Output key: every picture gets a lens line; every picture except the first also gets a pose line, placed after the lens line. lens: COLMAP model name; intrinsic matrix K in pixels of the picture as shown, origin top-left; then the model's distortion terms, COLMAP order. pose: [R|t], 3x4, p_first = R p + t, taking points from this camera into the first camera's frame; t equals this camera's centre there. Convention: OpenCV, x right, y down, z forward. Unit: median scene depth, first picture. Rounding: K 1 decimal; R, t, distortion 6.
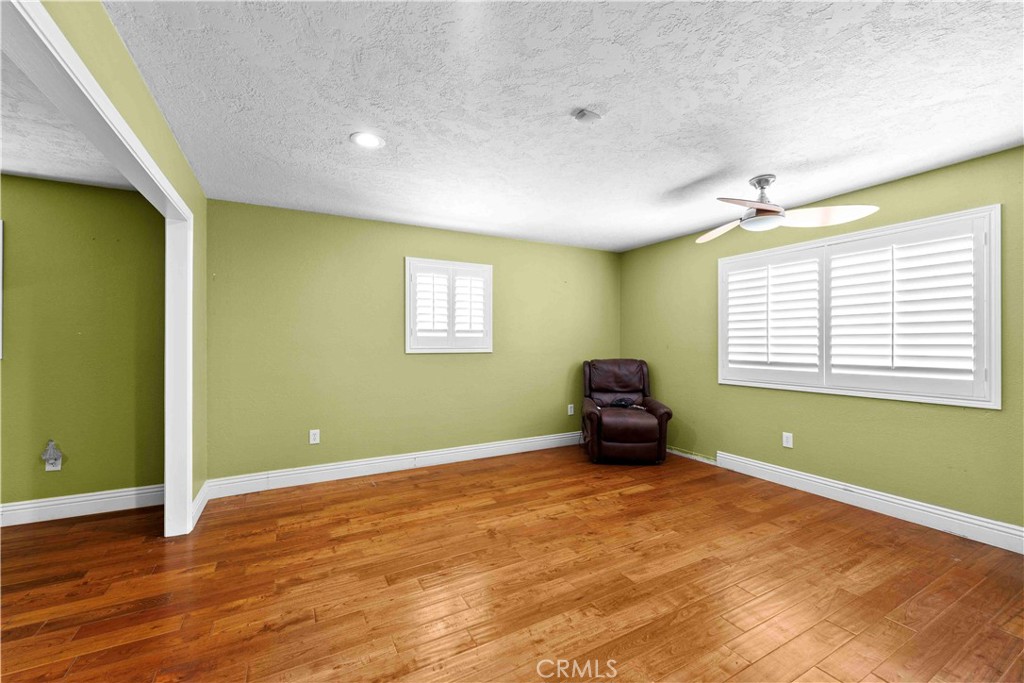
lens RADIAL K [[413.9, 0, 512.5], [0, 413.9, 344.5], [0, 0, 1]] dist [-0.001072, -0.000158]
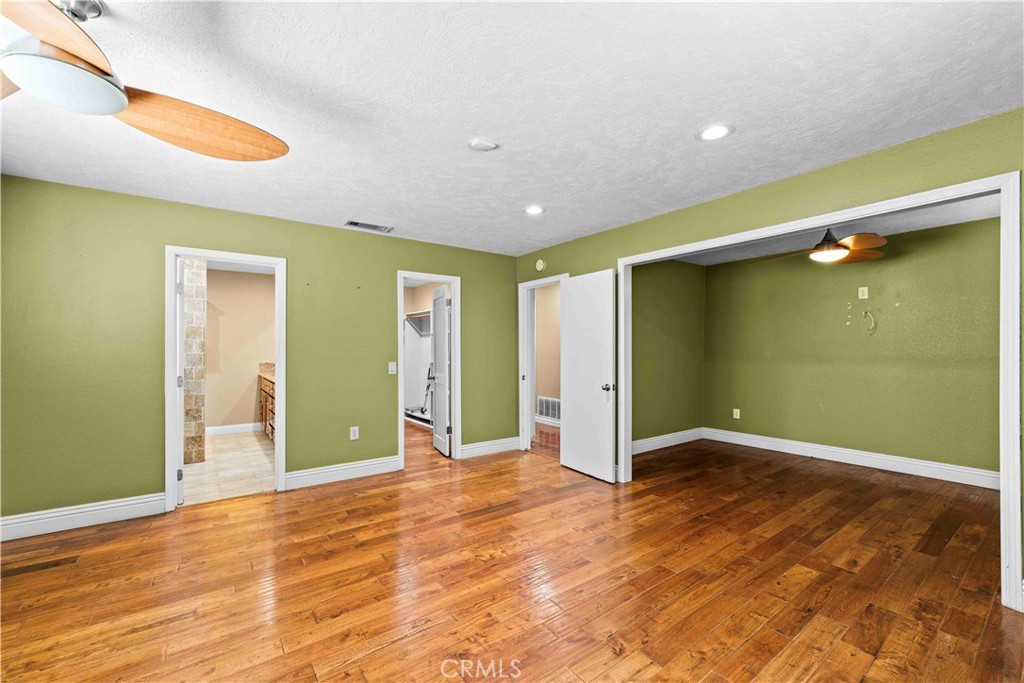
lens RADIAL K [[413.9, 0, 512.5], [0, 413.9, 344.5], [0, 0, 1]] dist [-0.001072, -0.000158]
pose [[-0.992058, -0.001699, -0.125772, 0.235048], [-0.001210, 0.999991, -0.003970, -0.013457], [0.125777, -0.003786, -0.992051, 1.987664]]
